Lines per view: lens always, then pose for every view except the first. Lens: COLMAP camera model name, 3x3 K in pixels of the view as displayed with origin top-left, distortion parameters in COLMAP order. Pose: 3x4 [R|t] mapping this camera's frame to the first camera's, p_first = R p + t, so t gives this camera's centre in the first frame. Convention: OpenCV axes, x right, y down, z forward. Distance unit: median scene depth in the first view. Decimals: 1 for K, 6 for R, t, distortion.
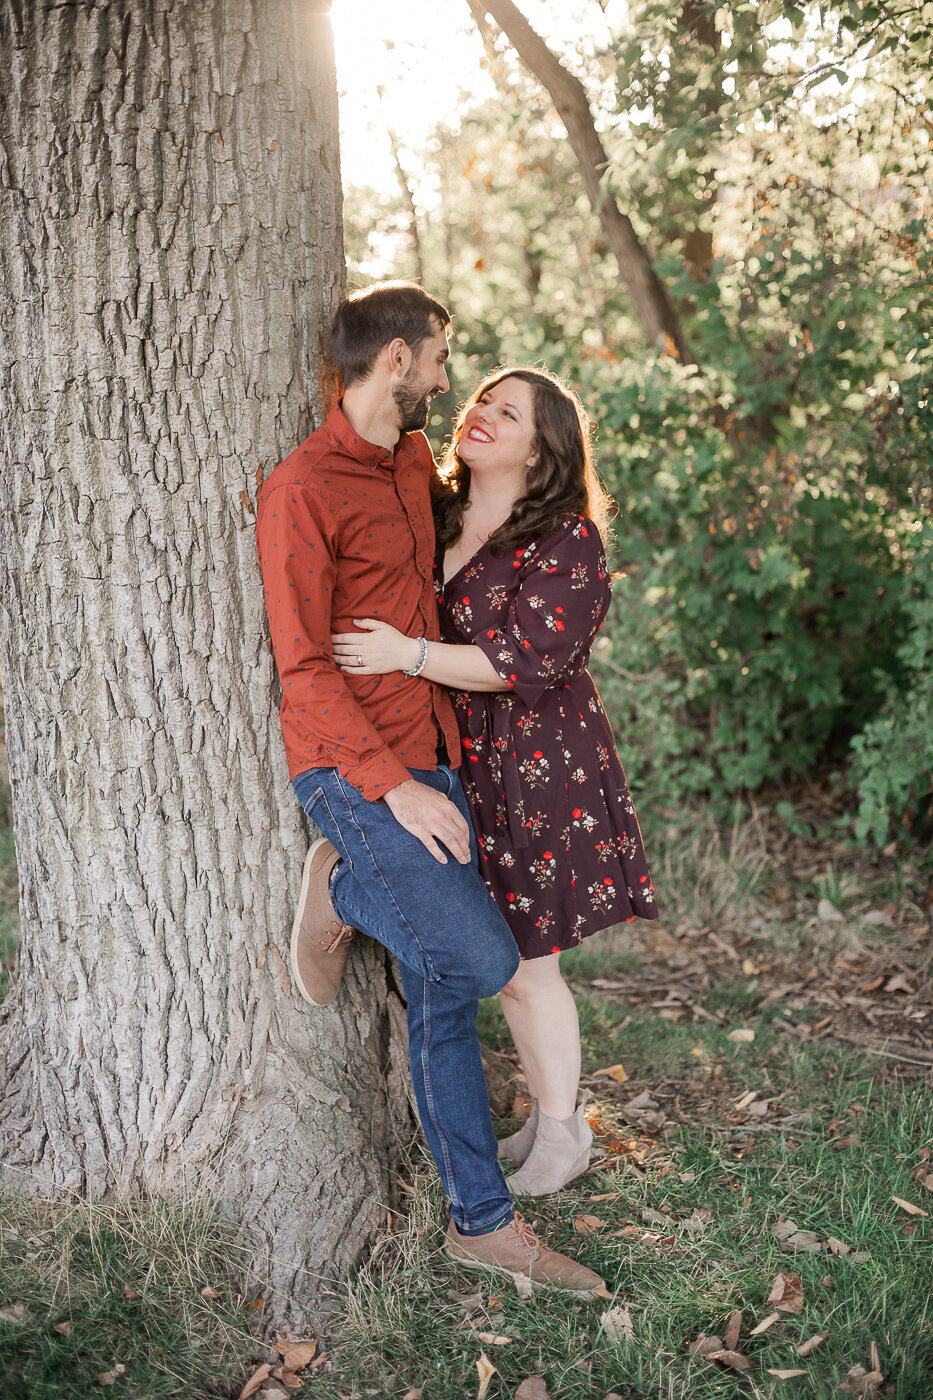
lens RADIAL K [[2032.0, 0, 450.2], [0, 2032.0, 703.4], [0, 0, 1]] dist [-0.099868, 0.000000]
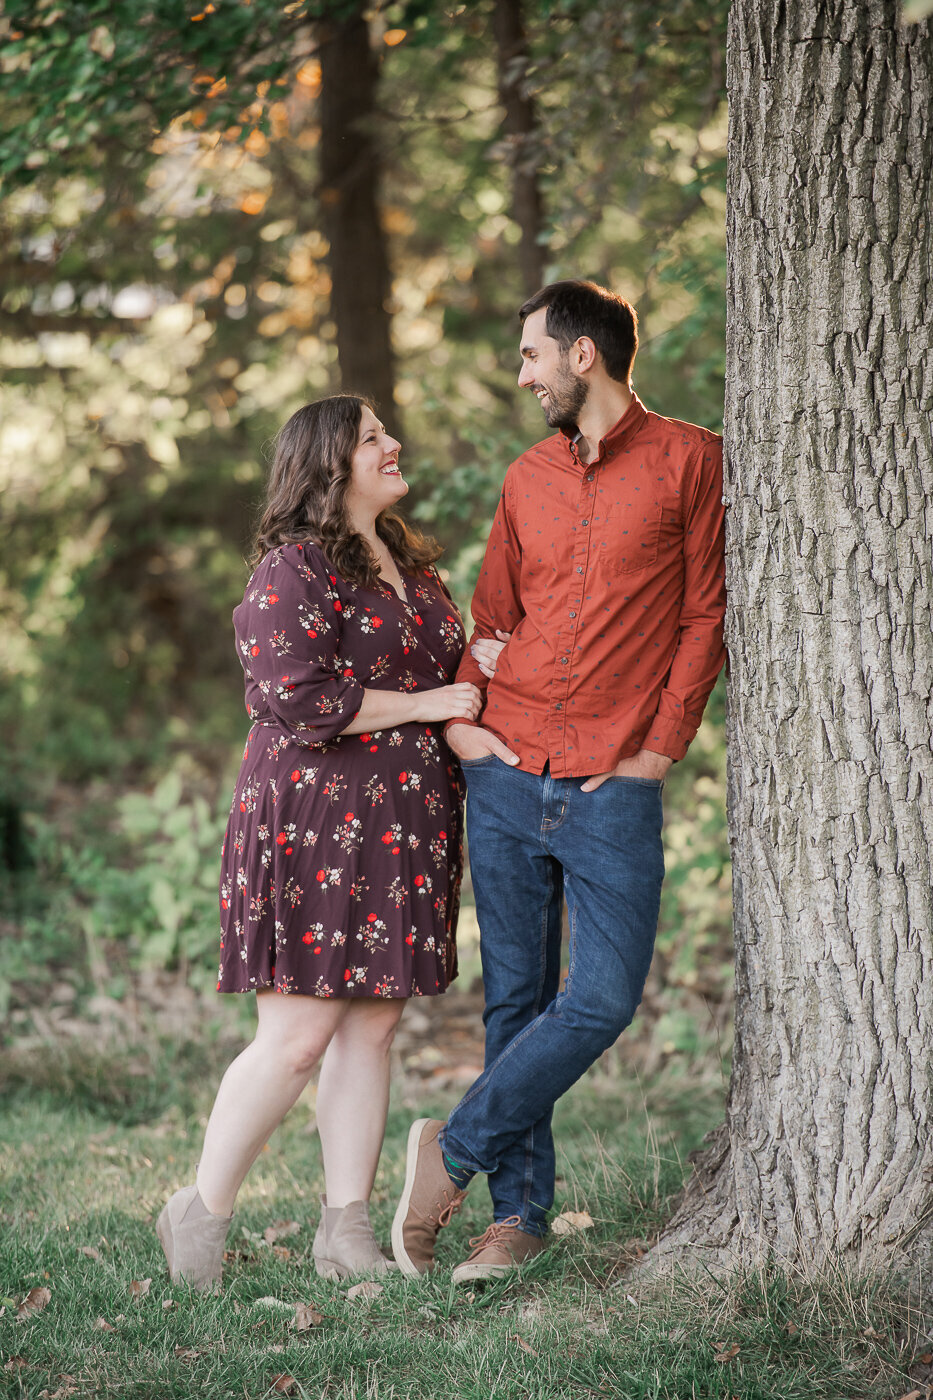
lens RADIAL K [[7948.4, 0, 484.7], [0, 7948.4, 714.3], [0, 0, 1]] dist [2.611884, 0.000000]
pose [[0.948935, 0.031299, -0.313915, 0.897183], [-0.071445, 0.990534, -0.117208, 0.455790], [0.307275, 0.133650, 0.942189, -2.712749]]
